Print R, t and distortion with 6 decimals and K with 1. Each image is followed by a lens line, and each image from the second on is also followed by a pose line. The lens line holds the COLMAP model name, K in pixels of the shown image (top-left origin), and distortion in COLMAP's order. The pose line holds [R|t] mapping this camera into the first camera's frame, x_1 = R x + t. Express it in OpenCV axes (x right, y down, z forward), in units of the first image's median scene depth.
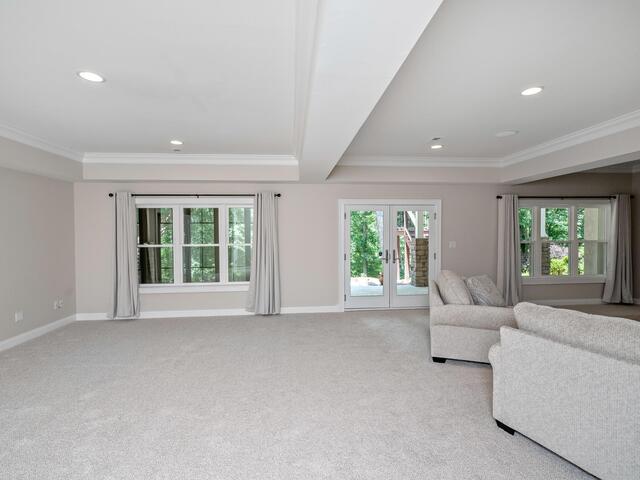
lens RADIAL K [[304.4, 0, 314.5], [0, 304.4, 238.0], [0, 0, 1]] dist [-0.001639, -0.000128]
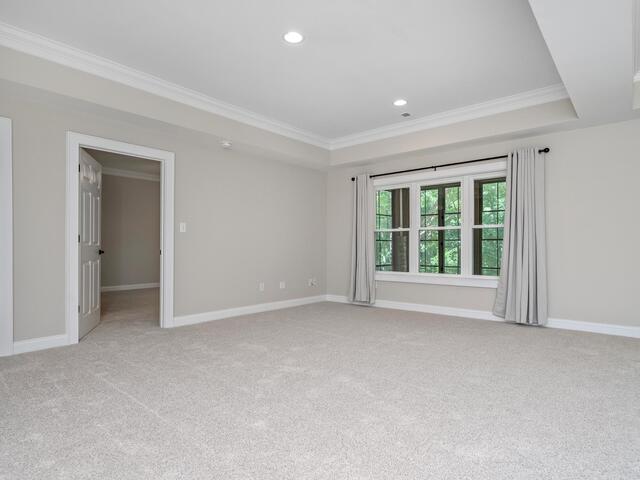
lens RADIAL K [[358.7, 0, 318.4], [0, 358.7, 238.3], [0, 0, 1]] dist [-0.002216, -0.000834]
pose [[0.710528, 0.000313, -0.703669, 0.086110], [-0.017916, 0.999684, -0.017646, 0.080202], [0.703441, 0.025145, 0.710309, 0.086181]]
